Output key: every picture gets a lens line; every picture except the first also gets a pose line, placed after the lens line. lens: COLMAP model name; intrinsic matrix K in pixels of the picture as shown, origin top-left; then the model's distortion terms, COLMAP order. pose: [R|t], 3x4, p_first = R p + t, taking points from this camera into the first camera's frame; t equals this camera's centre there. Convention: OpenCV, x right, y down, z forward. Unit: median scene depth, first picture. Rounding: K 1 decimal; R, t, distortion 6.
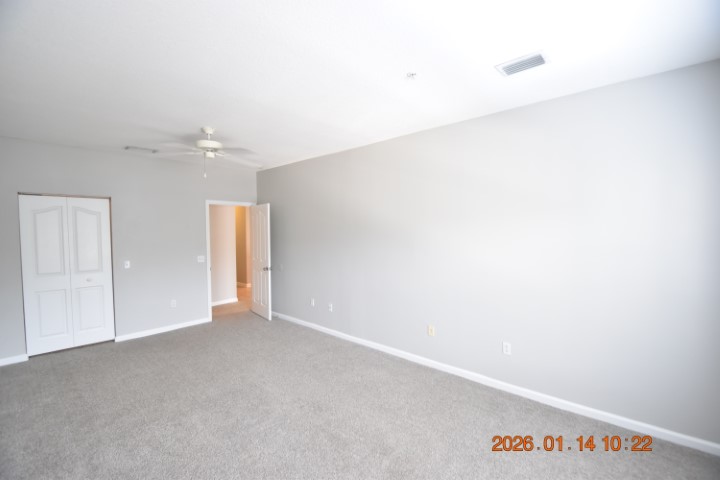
lens RADIAL K [[316.4, 0, 358.0], [0, 316.4, 243.1], [0, 0, 1]] dist [0.016966, -0.017189]
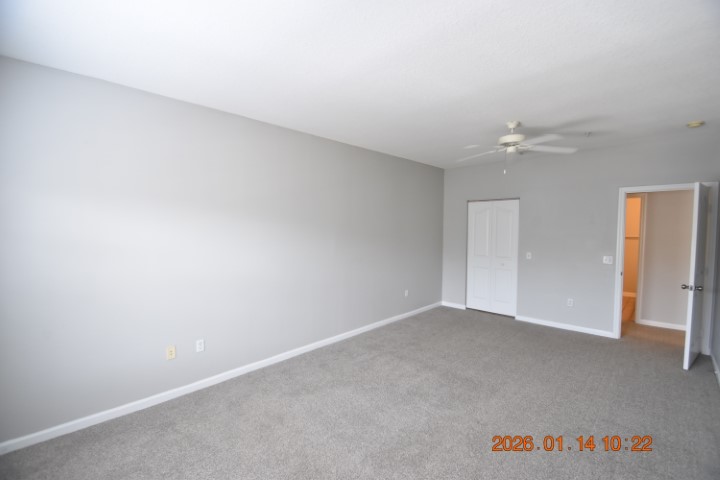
lens RADIAL K [[316.4, 0, 358.0], [0, 316.4, 243.1], [0, 0, 1]] dist [0.016966, -0.017189]
pose [[-0.033850, 0.057034, -0.997798, 0.452644], [-0.039108, 0.997530, 0.058346, -0.021157], [0.998661, 0.040997, -0.031535, 0.461568]]
